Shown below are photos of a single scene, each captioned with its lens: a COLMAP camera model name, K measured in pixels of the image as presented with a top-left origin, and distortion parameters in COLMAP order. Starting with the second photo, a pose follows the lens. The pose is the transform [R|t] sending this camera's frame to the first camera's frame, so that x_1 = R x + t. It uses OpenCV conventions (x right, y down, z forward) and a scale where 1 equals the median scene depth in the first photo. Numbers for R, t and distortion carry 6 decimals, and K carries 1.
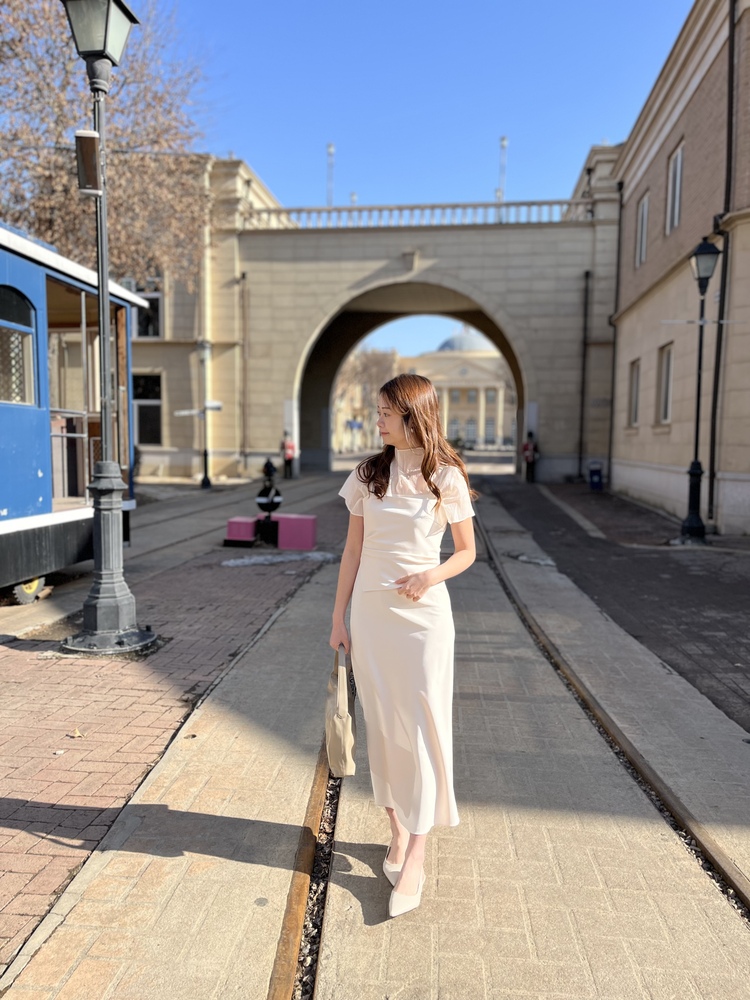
lens RADIAL K [[749.7, 0, 375.0], [0, 749.7, 500.0], [0, 0, 1]] dist [0.056117, -0.066813]
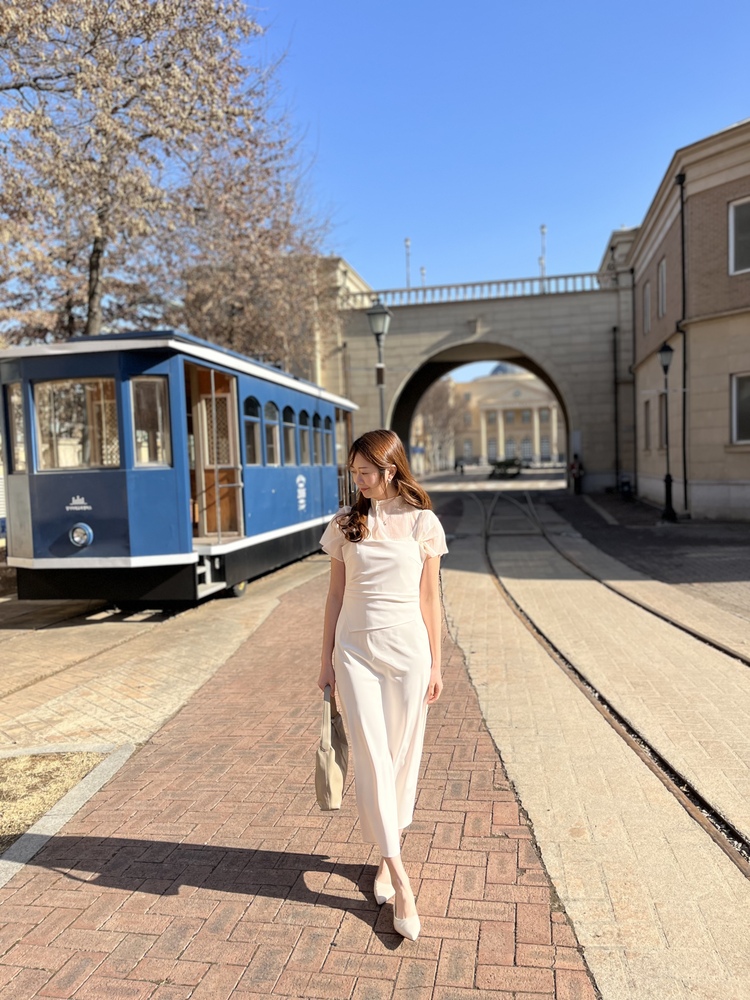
lens RADIAL K [[749.7, 0, 375.0], [0, 749.7, 500.0], [0, 0, 1]] dist [0.056117, -0.066813]
pose [[0.996297, -0.042807, -0.074560, -0.038960], [0.040535, 0.998674, -0.031723, 0.013215], [0.075819, 0.028583, 0.996712, -0.287757]]
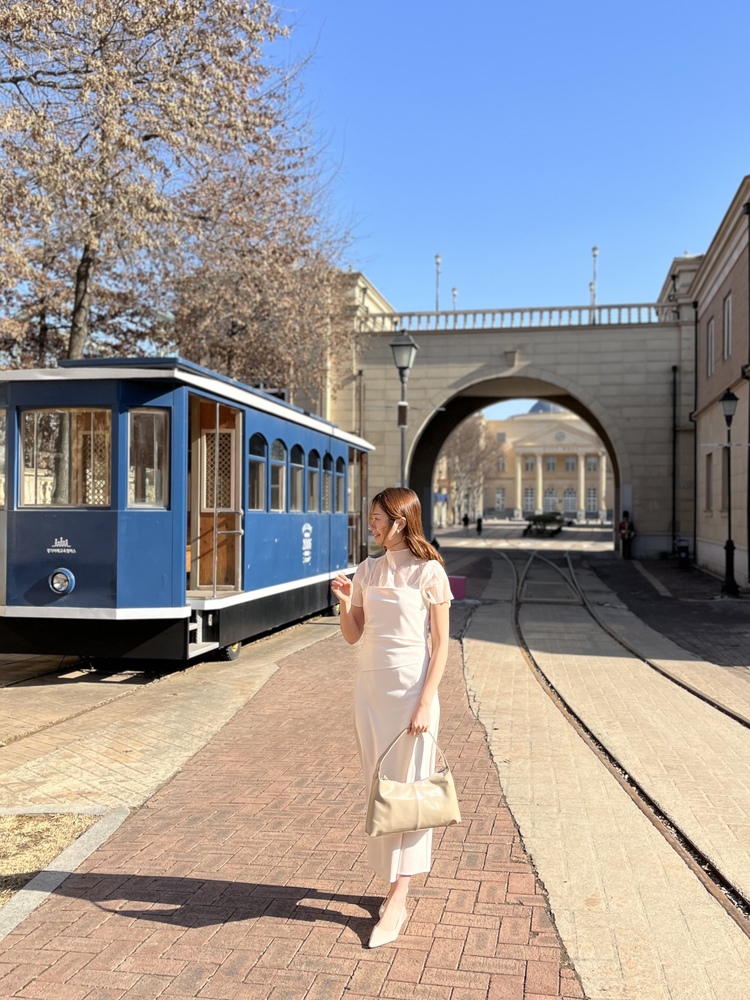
lens RADIAL K [[900.9, 0, 395.1], [0, 900.9, 494.1], [0, 0, 1]] dist [0.061126, -0.078430]
pose [[0.997900, -0.004683, -0.064597, -0.039517], [-0.001765, 0.995046, -0.099400, 0.013886], [0.064743, 0.099305, 0.992949, -0.311651]]
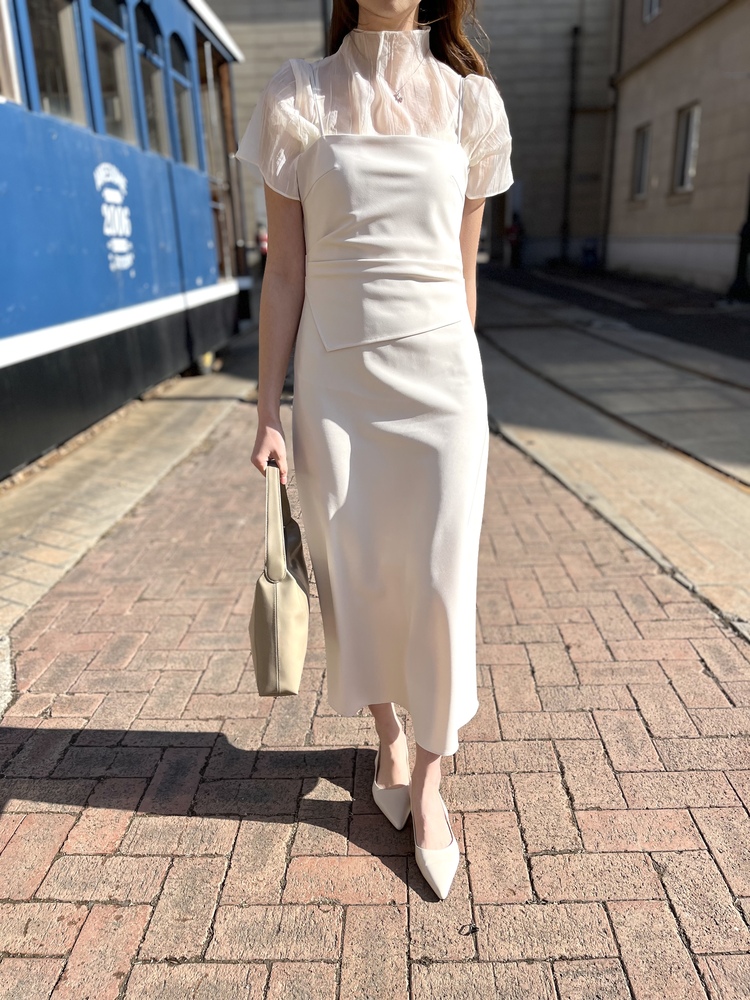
lens RADIAL K [[749.7, 0, 375.0], [0, 749.7, 500.0], [0, 0, 1]] dist [0.056117, -0.066813]
pose [[0.994321, -0.067573, 0.082214, -0.078889], [0.044654, 0.966163, 0.254037, 0.011815], [-0.096598, -0.248923, 0.963694, -0.018812]]
